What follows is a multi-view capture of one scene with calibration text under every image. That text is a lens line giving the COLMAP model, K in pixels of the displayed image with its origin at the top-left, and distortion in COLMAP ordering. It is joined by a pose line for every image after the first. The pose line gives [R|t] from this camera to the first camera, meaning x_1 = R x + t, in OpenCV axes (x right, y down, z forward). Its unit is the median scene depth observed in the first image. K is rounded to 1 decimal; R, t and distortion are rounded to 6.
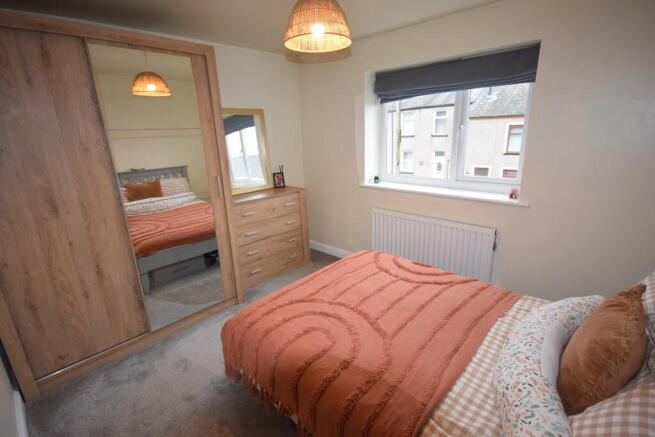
lens RADIAL K [[318.2, 0, 330.1], [0, 318.2, 219.5], [0, 0, 1]] dist [-0.000875, -0.007165]
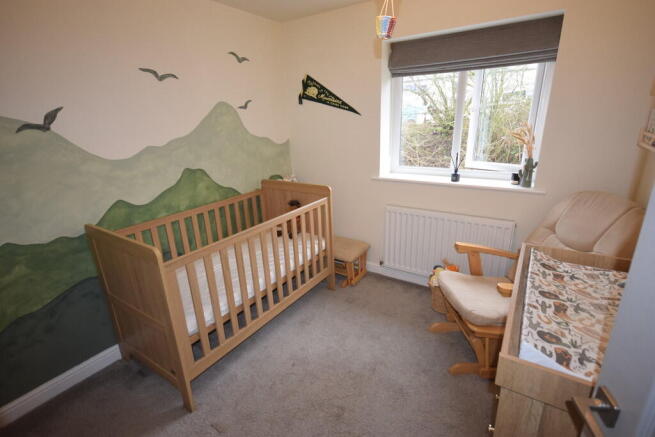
lens RADIAL K [[318.2, 0, 327.8], [0, 318.2, 218.7], [0, 0, 1]] dist [-0.000875, -0.007165]
pose [[0.977421, -0.054655, 0.204112, -0.233677], [0.046984, 0.998002, 0.042241, -0.052293], [-0.206013, -0.031697, 0.978036, 0.256989]]
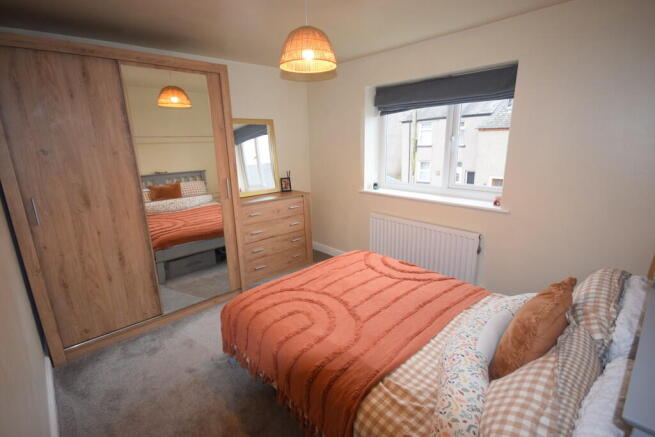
lens RADIAL K [[318.2, 0, 330.3], [0, 318.2, 219.3], [0, 0, 1]] dist [-0.000875, -0.007165]
pose [[0.997908, 0.028493, -0.058030, 0.096807], [-0.030003, 0.999229, -0.025321, 0.028809], [0.057264, 0.027009, 0.997994, -0.116105]]
